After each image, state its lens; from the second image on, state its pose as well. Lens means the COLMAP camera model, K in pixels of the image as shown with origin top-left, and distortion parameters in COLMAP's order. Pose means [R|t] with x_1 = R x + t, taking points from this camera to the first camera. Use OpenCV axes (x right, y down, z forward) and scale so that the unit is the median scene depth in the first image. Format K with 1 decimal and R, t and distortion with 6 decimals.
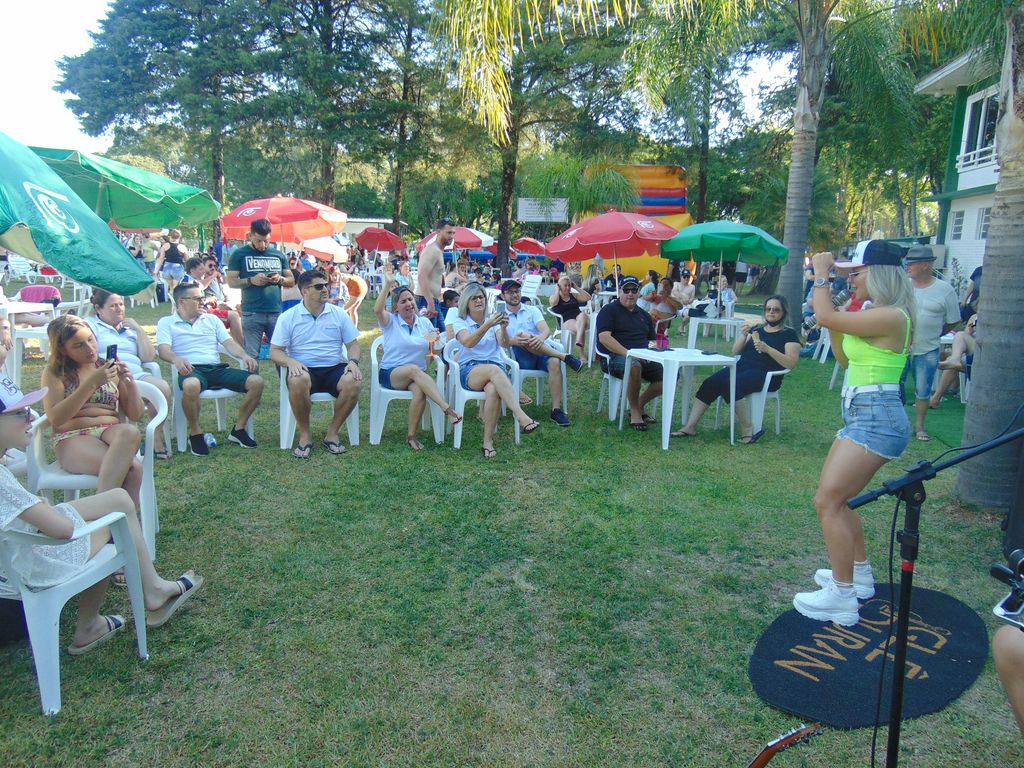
lens RADIAL K [[769.4, 0, 512.2], [0, 769.4, 380.8], [0, 0, 1]] dist [-0.023496, 0.060722]
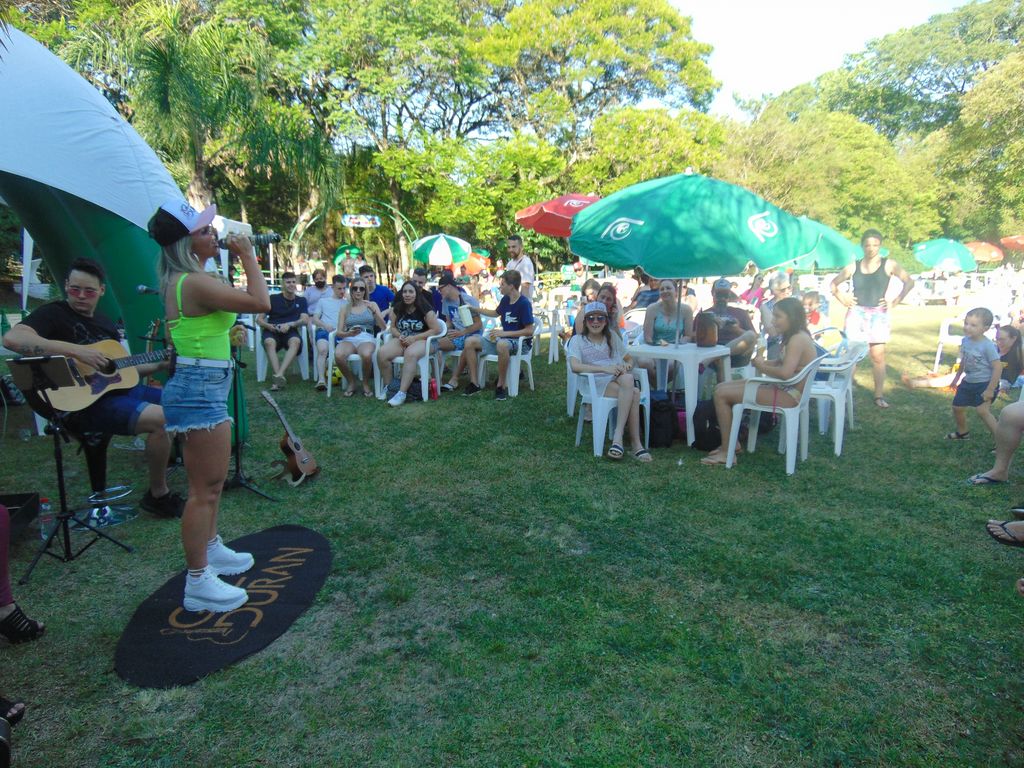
lens RADIAL K [[769.4, 0, 512.8], [0, 769.4, 380.5], [0, 0, 1]] dist [-0.023496, 0.060722]
pose [[-0.717961, 0.086009, -0.690749, 0.491332], [-0.142544, 0.953141, 0.266840, -0.153083], [0.681332, 0.290043, -0.672058, 1.021412]]
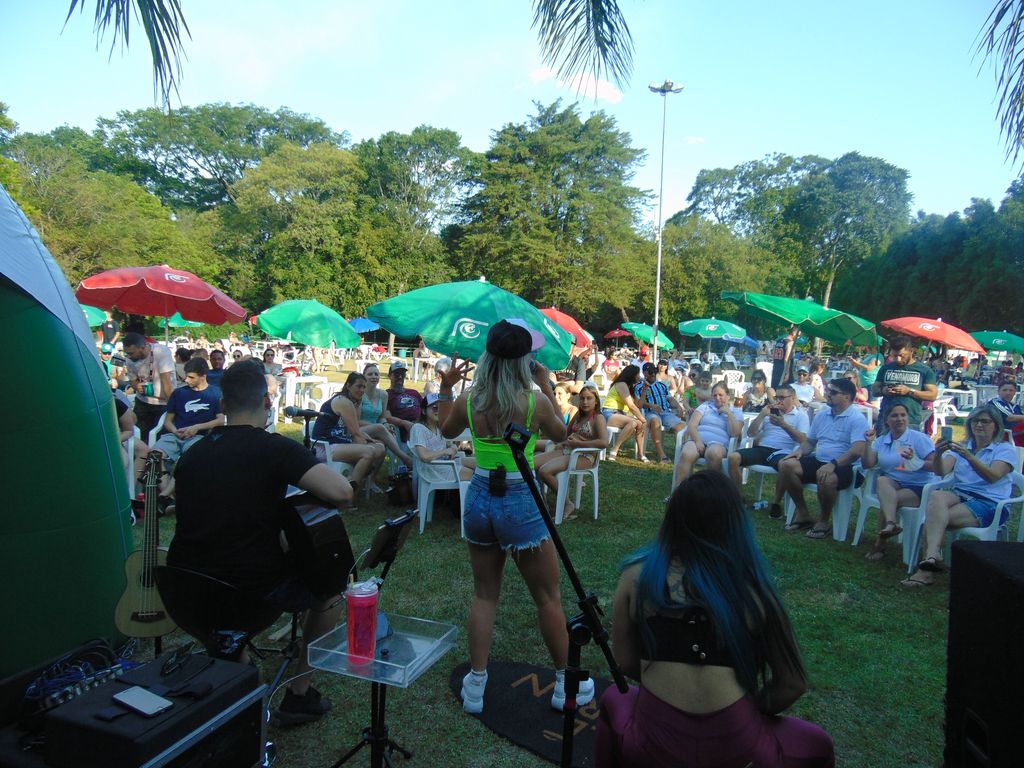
lens RADIAL K [[769.4, 0, 508.9], [0, 769.4, 381.5], [0, 0, 1]] dist [-0.023496, 0.060722]
pose [[0.149148, 0.044862, -0.987797, 0.781690], [-0.206426, 0.978372, 0.013266, -0.053505], [0.967028, 0.201928, 0.155183, 0.337041]]
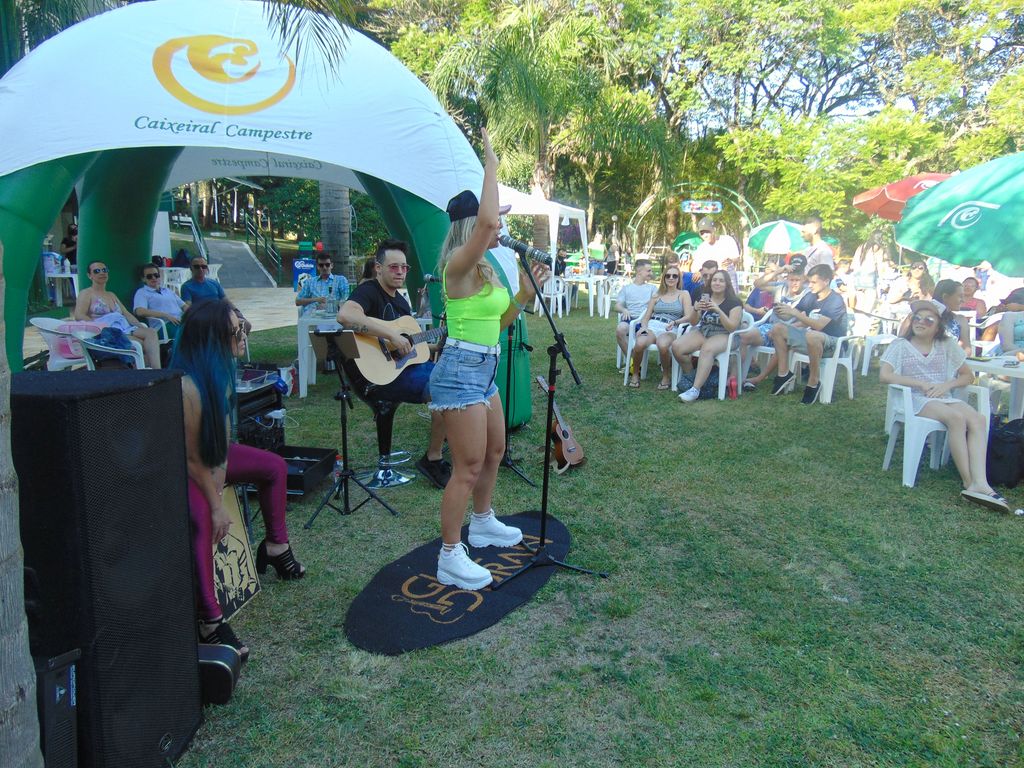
lens RADIAL K [[769.4, 0, 514.0], [0, 769.4, 378.2], [0, 0, 1]] dist [-0.023496, 0.060722]
pose [[-0.944322, 0.020556, -0.328380, 0.412303], [-0.095436, 0.938027, 0.333164, -0.157730], [0.314878, 0.345953, -0.883837, 1.019433]]
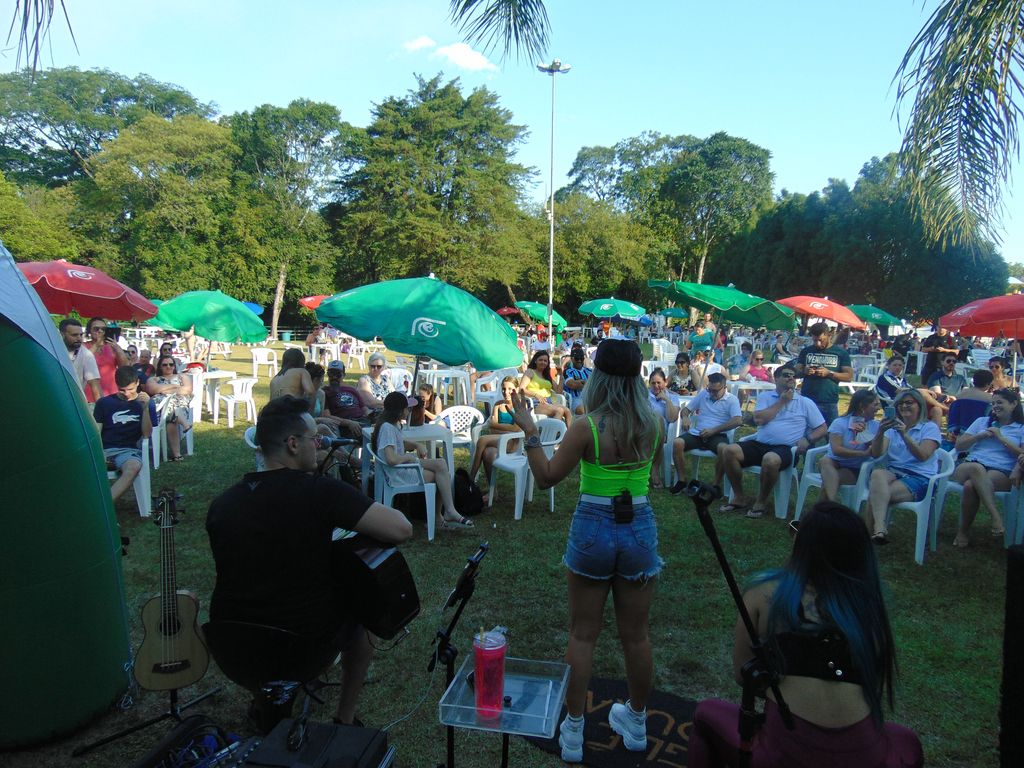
lens RADIAL K [[769.4, 0, 510.1], [0, 769.4, 383.1], [0, 0, 1]] dist [-0.023496, 0.060722]
pose [[0.303596, 0.069426, -0.950268, 0.751250], [-0.174659, 0.984497, 0.016126, -0.062996], [0.936655, 0.161077, 0.311016, 0.228520]]
